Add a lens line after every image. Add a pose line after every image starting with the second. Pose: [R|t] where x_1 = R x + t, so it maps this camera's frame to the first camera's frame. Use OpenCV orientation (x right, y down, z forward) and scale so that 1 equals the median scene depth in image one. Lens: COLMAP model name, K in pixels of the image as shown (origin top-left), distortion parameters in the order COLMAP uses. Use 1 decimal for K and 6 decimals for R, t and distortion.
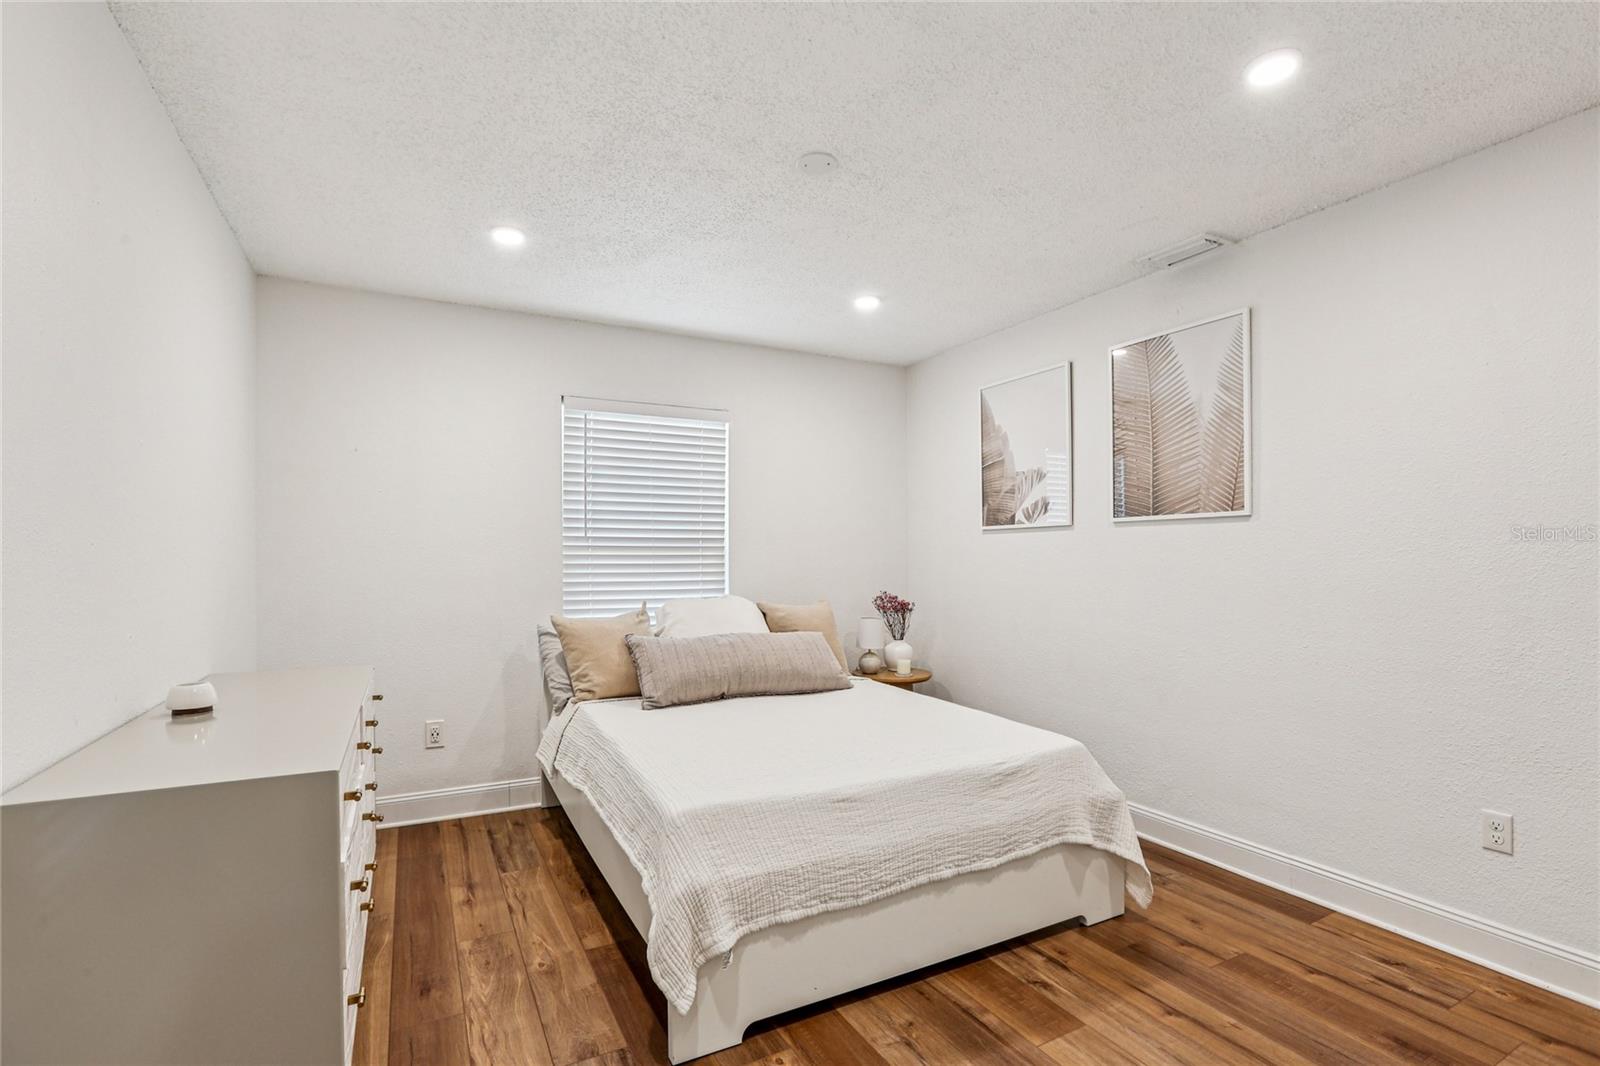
lens RADIAL K [[730.2, 0, 810.2], [0, 730.2, 557.4], [0, 0, 1]] dist [-0.047906, 0.014619]
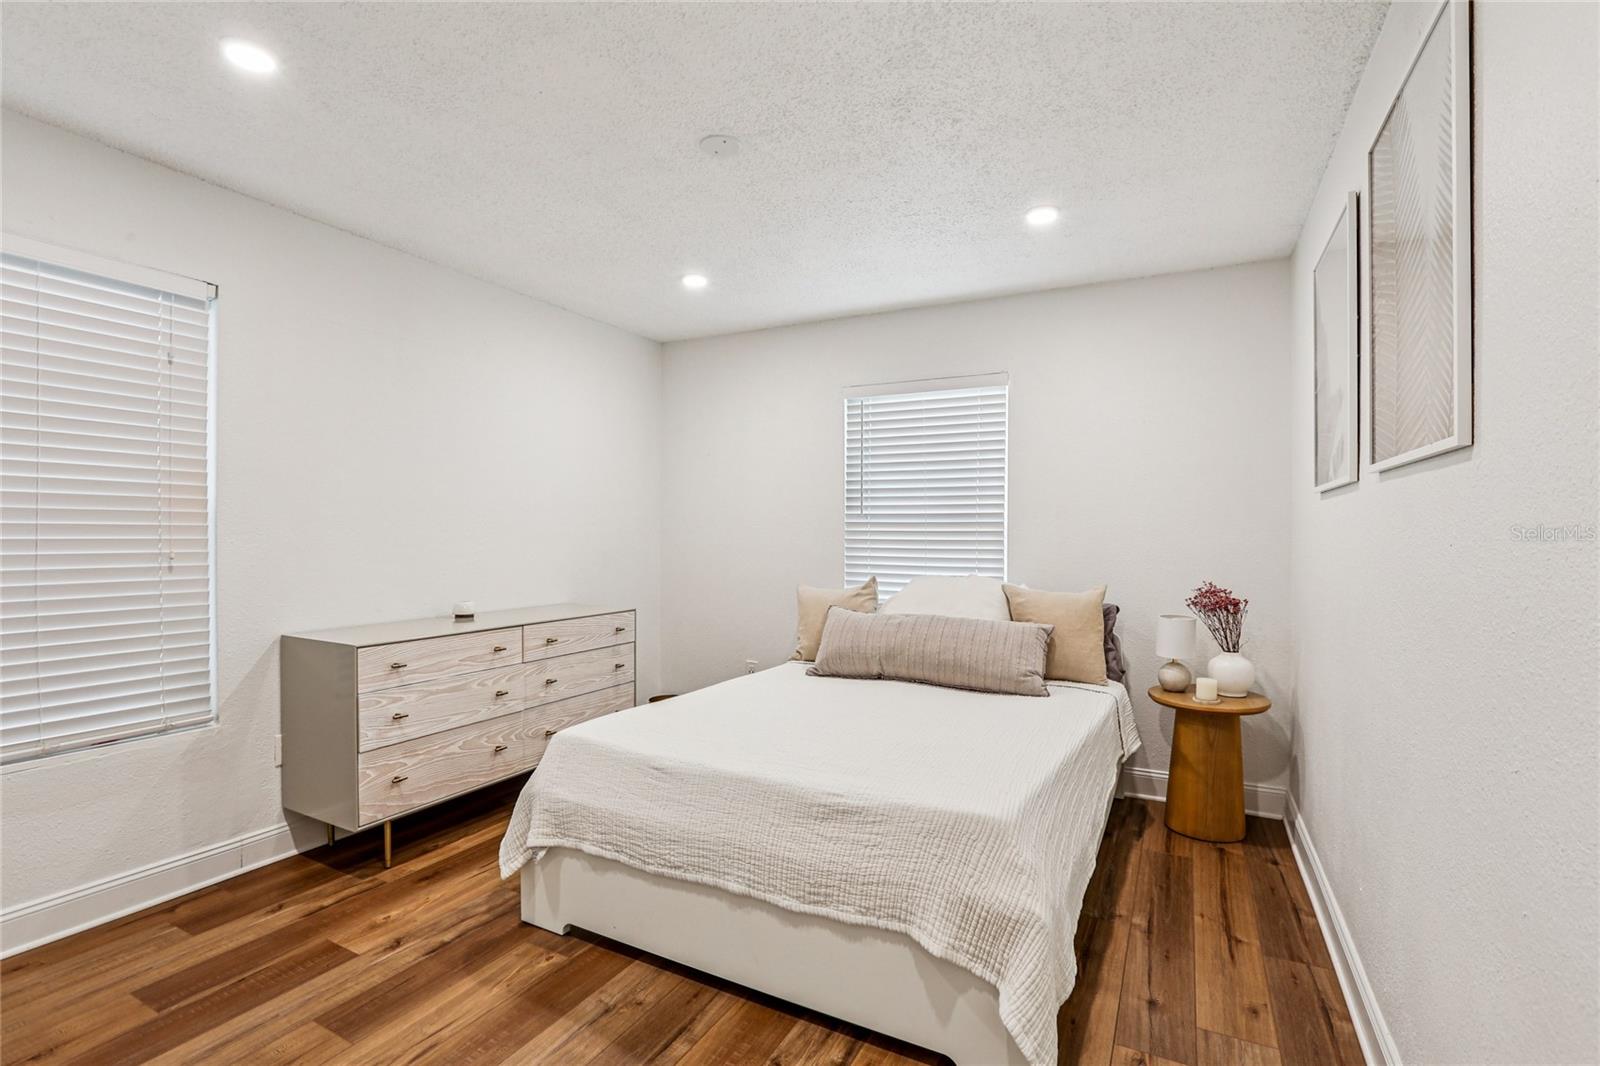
lens RADIAL K [[730.2, 0, 804.6], [0, 730.2, 532.4], [0, 0, 1]] dist [-0.047906, 0.014619]
pose [[0.563975, 0.005706, -0.825772, 0.892958], [-0.004068, 0.999983, 0.004132, -0.008220], [0.825782, 0.001029, 0.563988, 0.514615]]
